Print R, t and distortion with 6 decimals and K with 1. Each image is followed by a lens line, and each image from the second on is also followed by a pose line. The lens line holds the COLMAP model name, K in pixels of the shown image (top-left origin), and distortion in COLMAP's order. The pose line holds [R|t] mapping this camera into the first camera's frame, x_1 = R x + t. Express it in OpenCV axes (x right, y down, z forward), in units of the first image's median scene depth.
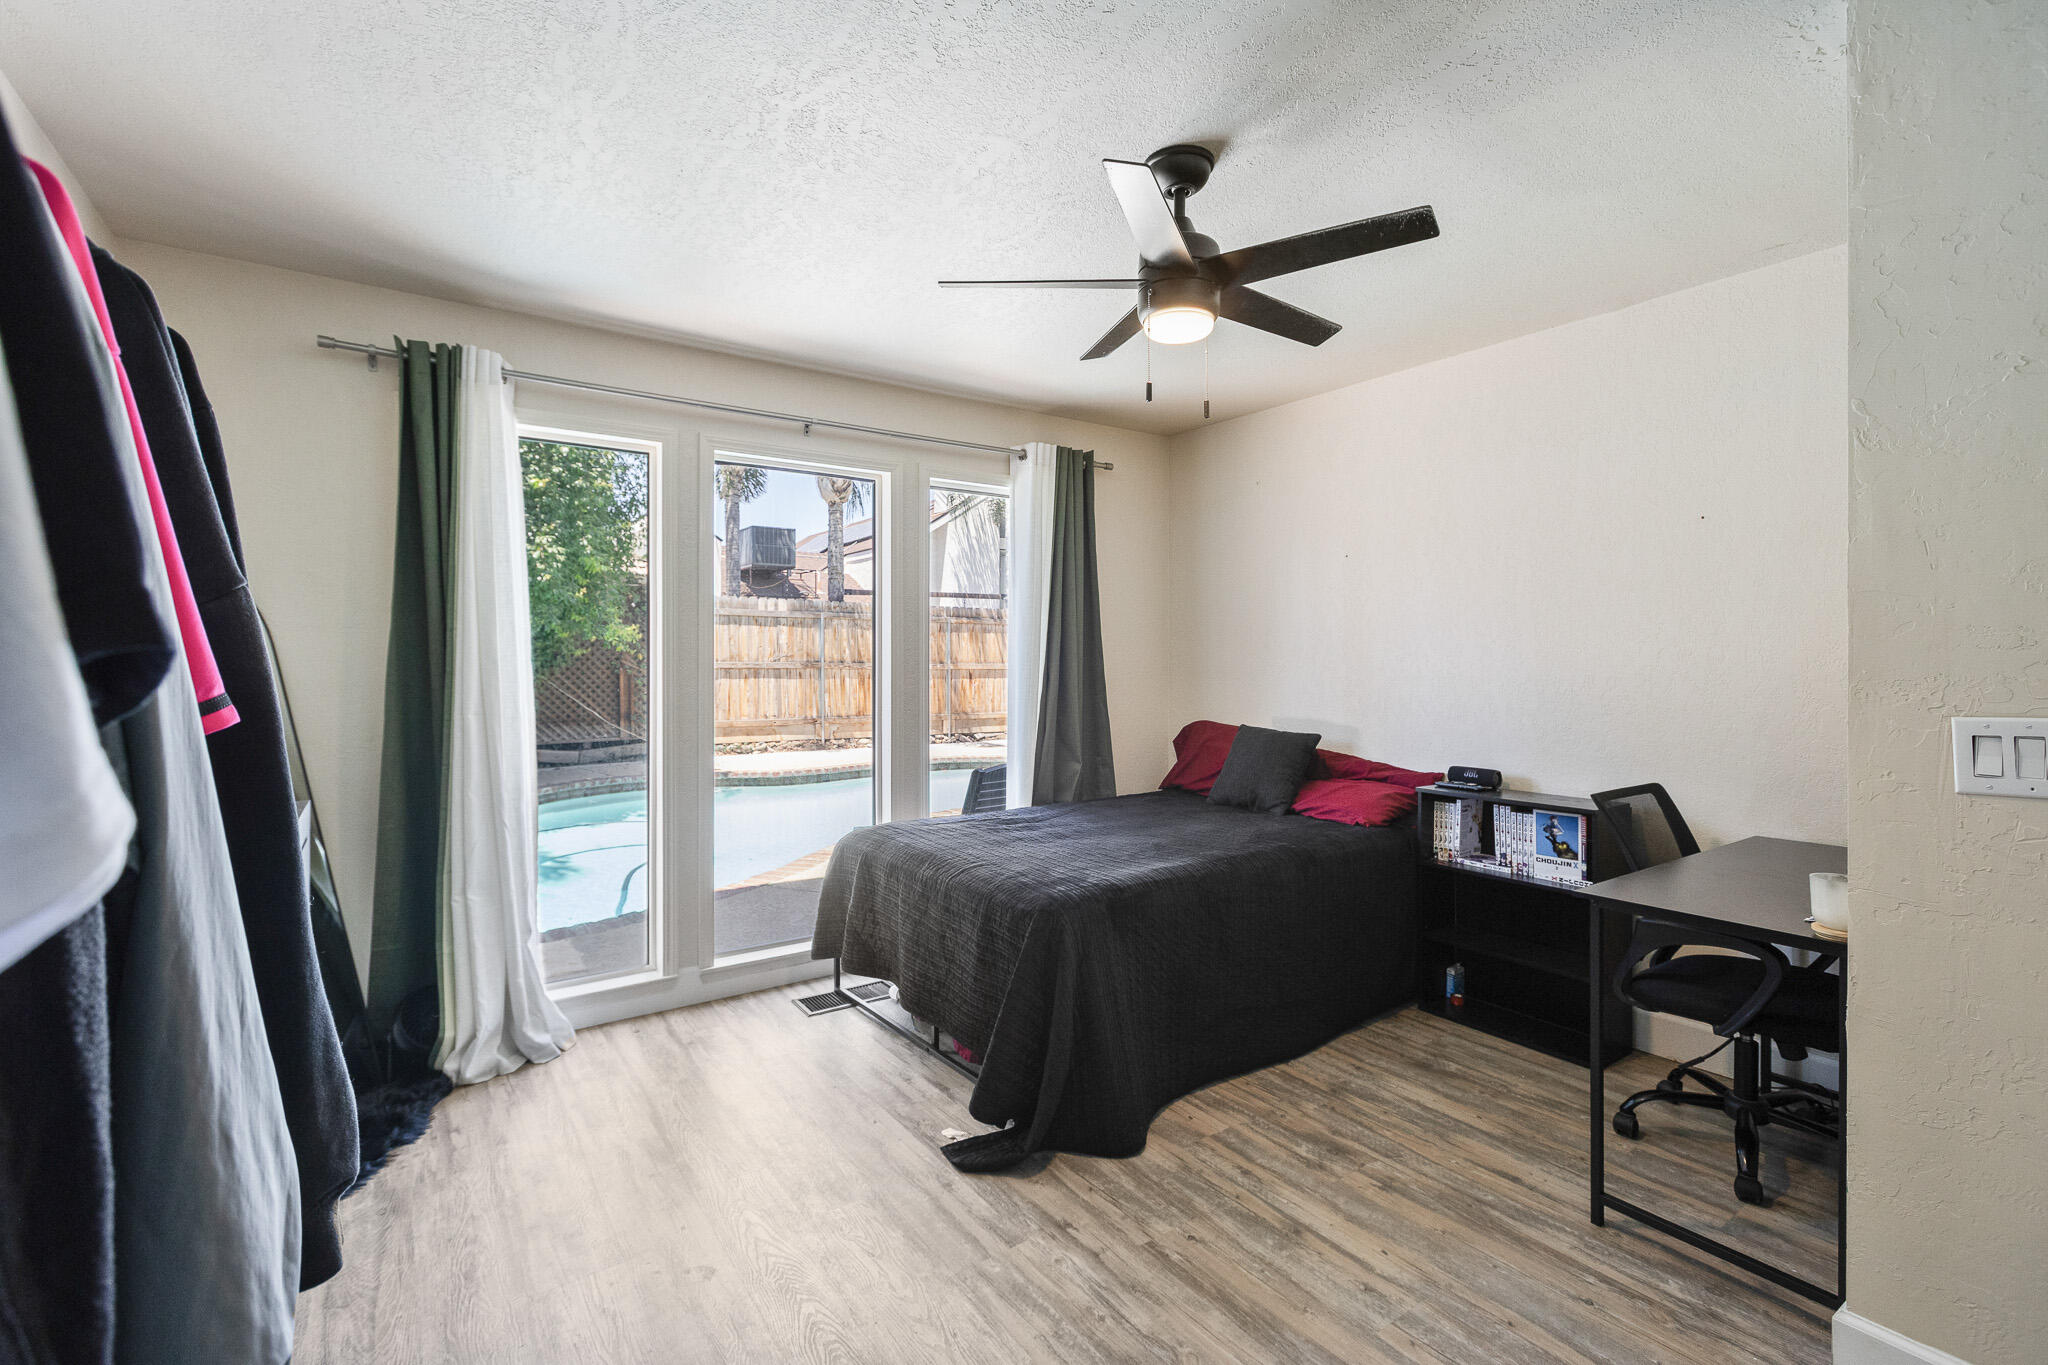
lens RADIAL K [[907.8, 0, 1017.3], [0, 907.8, 660.1], [0, 0, 1]] dist [0.000937, 0.000289]
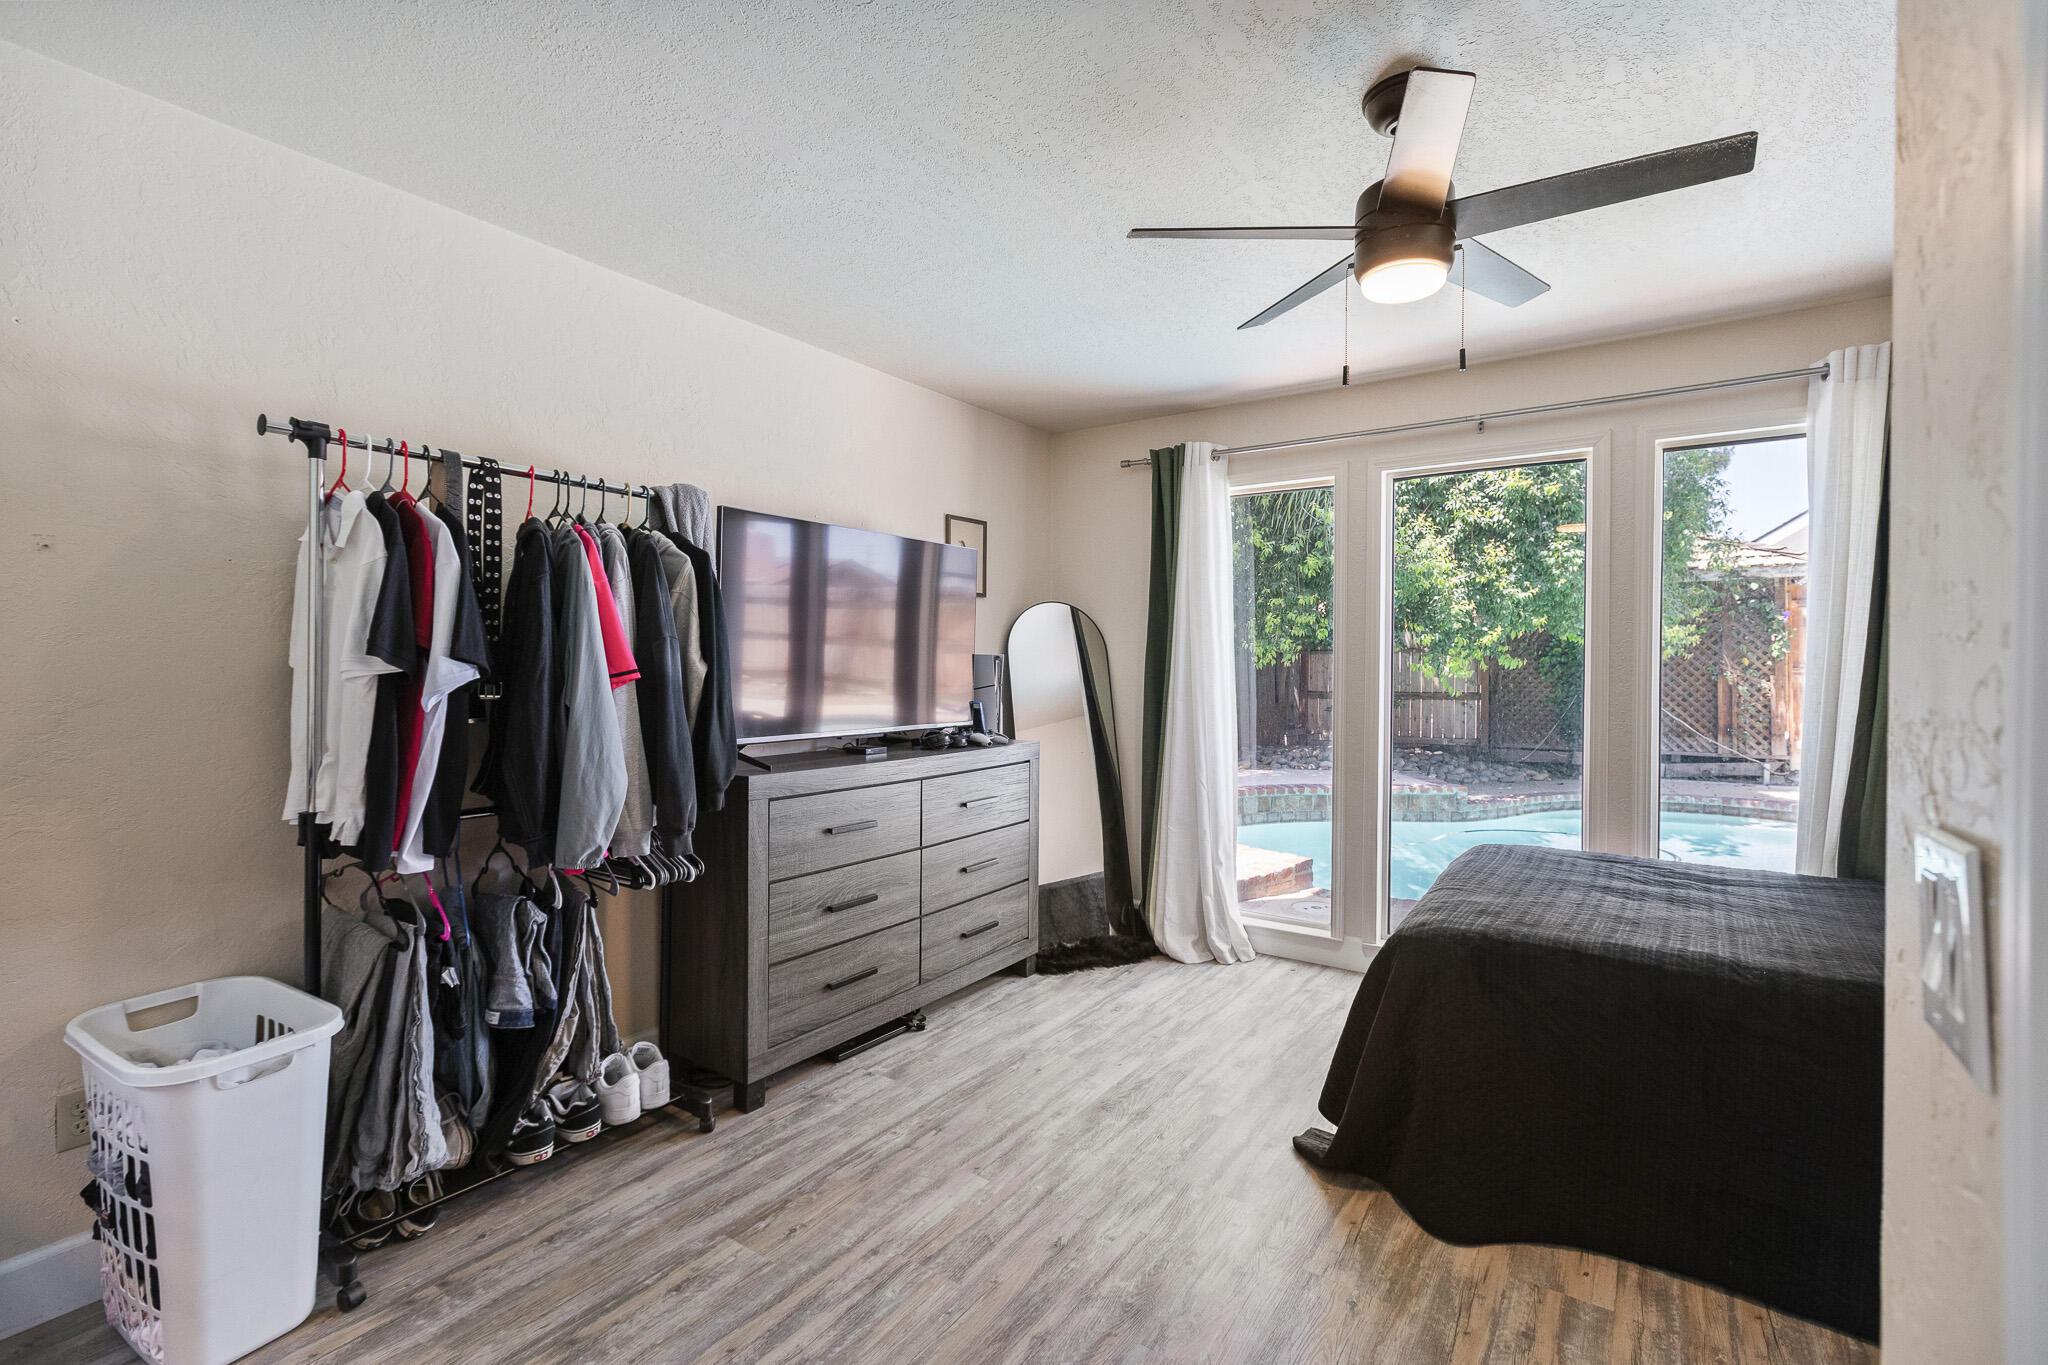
lens RADIAL K [[907.8, 0, 1017.3], [0, 907.8, 660.1], [0, 0, 1]] dist [0.000937, 0.000289]
pose [[0.343333, 0.000952, -0.939213, 0.646353], [-0.005648, 0.999983, -0.001051, -0.001135], [0.939197, 0.005666, 0.343333, 0.260481]]
